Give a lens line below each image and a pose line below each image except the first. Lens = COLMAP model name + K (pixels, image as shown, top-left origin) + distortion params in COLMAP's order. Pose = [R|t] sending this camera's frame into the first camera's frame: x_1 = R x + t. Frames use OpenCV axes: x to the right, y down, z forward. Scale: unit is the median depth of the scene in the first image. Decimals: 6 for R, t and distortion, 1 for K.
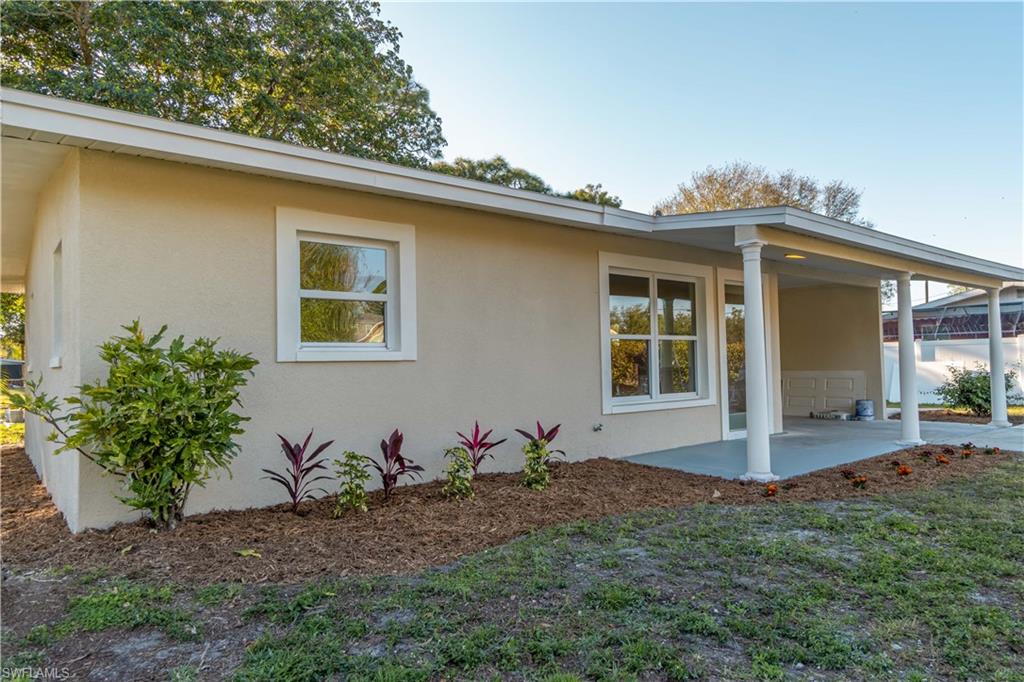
lens RADIAL K [[642.5, 0, 507.3], [0, 642.5, 342.2], [0, 0, 1]] dist [-0.003083, -0.002250]
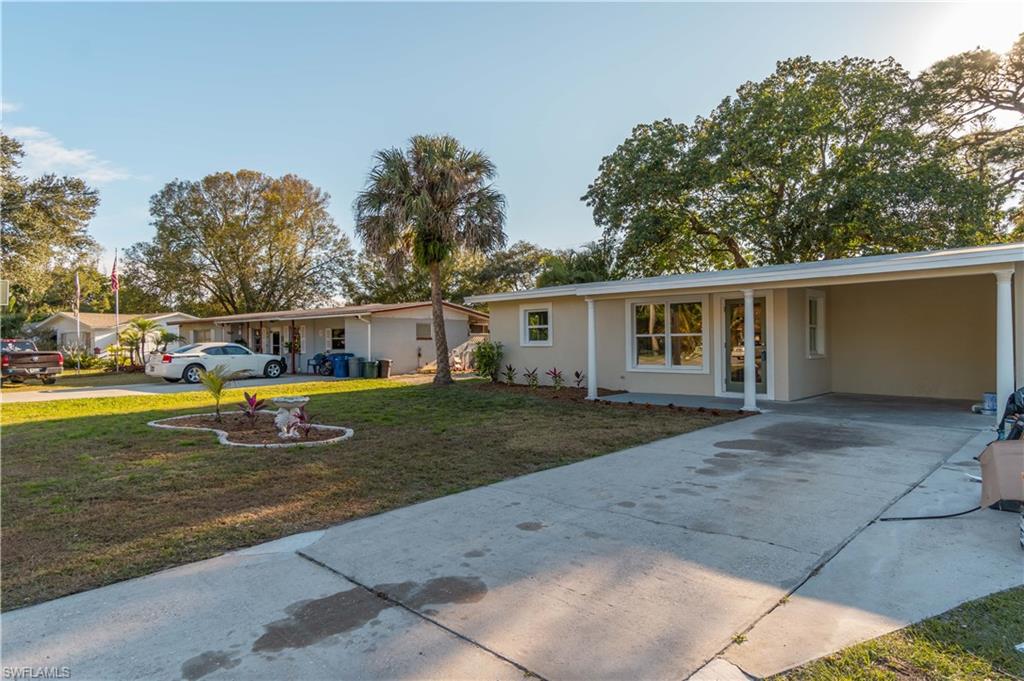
lens RADIAL K [[602.6, 0, 516.6], [0, 602.6, 340.8], [0, 0, 1]] dist [0.000874, -0.000275]
pose [[0.124434, 0.013240, -0.992140, 1.323090], [0.044150, 0.998847, 0.018867, -0.029659], [0.991245, -0.046151, 0.123706, 0.228431]]
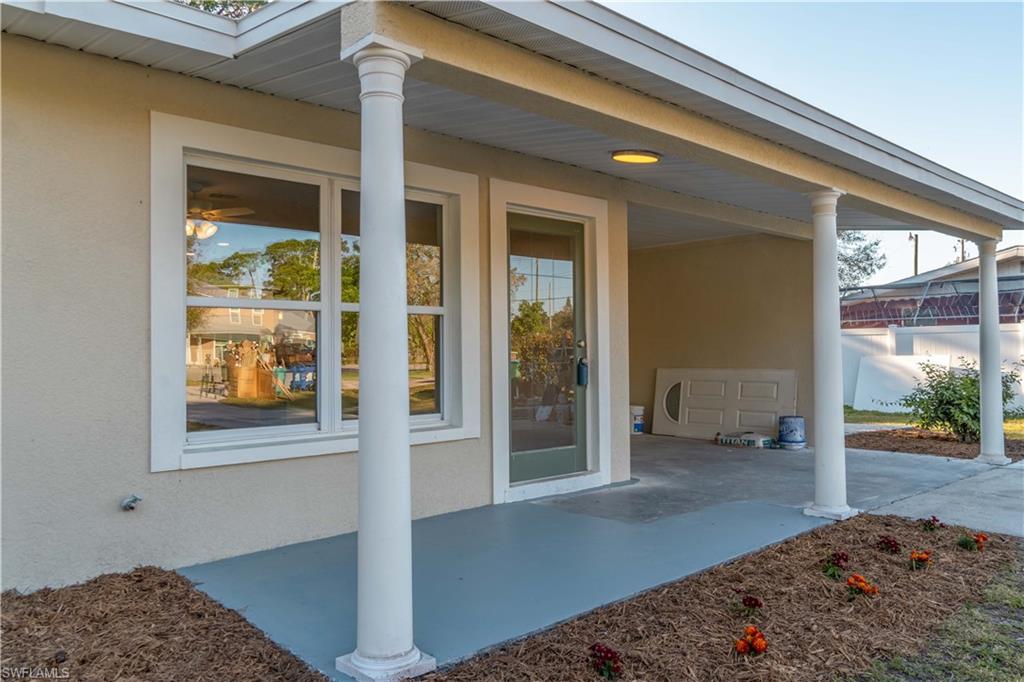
lens RADIAL K [[751.7, 0, 503.4], [0, 751.7, 339.4], [0, 0, 1]] dist [-0.012660, 0.002996]
pose [[0.997434, 0.010730, 0.070790, 0.218473], [-0.011964, 0.999784, 0.017020, 0.004388], [-0.070592, -0.017823, 0.997346, 0.280510]]
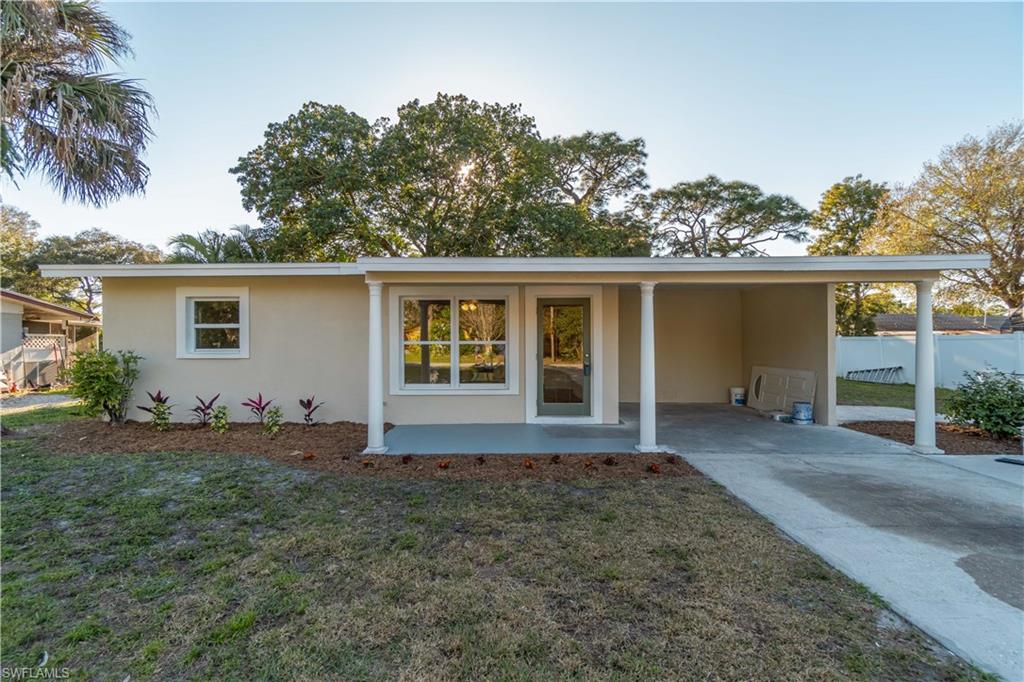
lens RADIAL K [[438.1, 0, 483.5], [0, 438.1, 340.6], [0, 0, 1]] dist [-0.009031, 0.002763]
pose [[0.777672, 0.013498, -0.628525, 0.593679], [0.013146, 0.999202, 0.037725, -0.031801], [0.628532, -0.037600, 0.776874, 0.208361]]
